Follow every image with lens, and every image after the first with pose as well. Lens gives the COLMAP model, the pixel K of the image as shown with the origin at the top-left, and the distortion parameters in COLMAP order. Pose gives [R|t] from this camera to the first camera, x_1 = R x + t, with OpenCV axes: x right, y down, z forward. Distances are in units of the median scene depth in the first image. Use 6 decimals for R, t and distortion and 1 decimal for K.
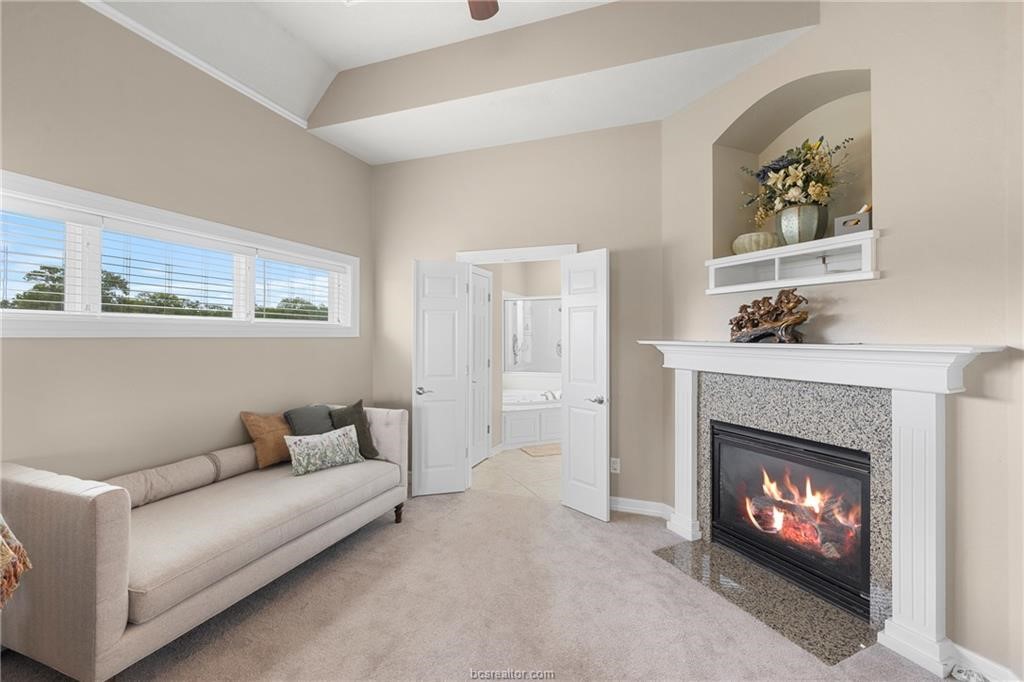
lens RADIAL K [[435.3, 0, 511.6], [0, 435.3, 338.6], [0, 0, 1]] dist [-0.001060, -0.000054]
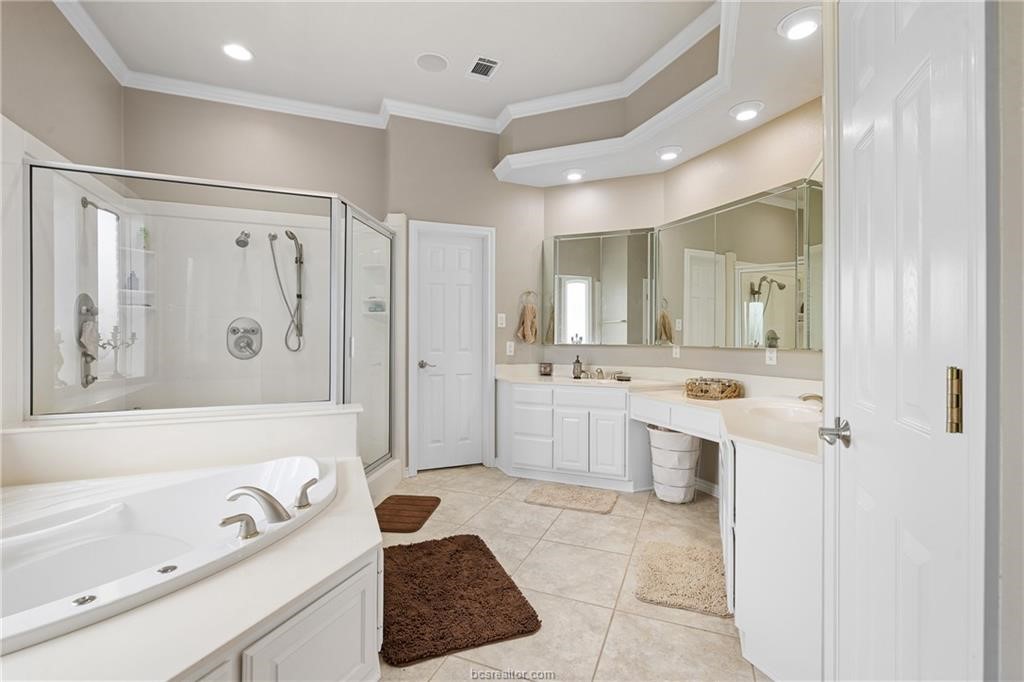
lens RADIAL K [[447.9, 0, 509.3], [0, 447.9, 337.0], [0, 0, 1]] dist [-0.001995, -0.000290]
pose [[0.735676, -0.006573, 0.677302, 0.014238], [0.004684, 0.999978, 0.004616, 0.021727], [-0.677318, -0.000223, 0.735691, 0.524982]]
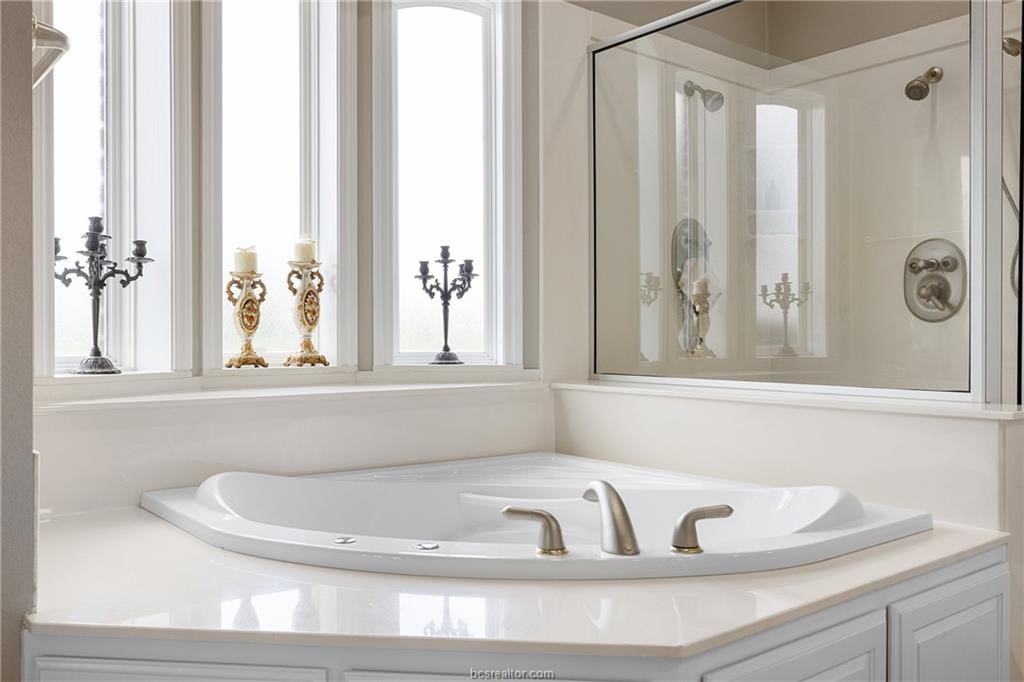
lens RADIAL K [[871.4, 0, 510.9], [0, 871.4, 339.8], [0, 0, 1]] dist [0.015648, 0.006813]
pose [[0.857675, 0.001810, -0.514188, 0.157749], [-0.000961, 0.999998, 0.001917, 0.051520], [0.514191, -0.001150, 0.857675, 0.544981]]
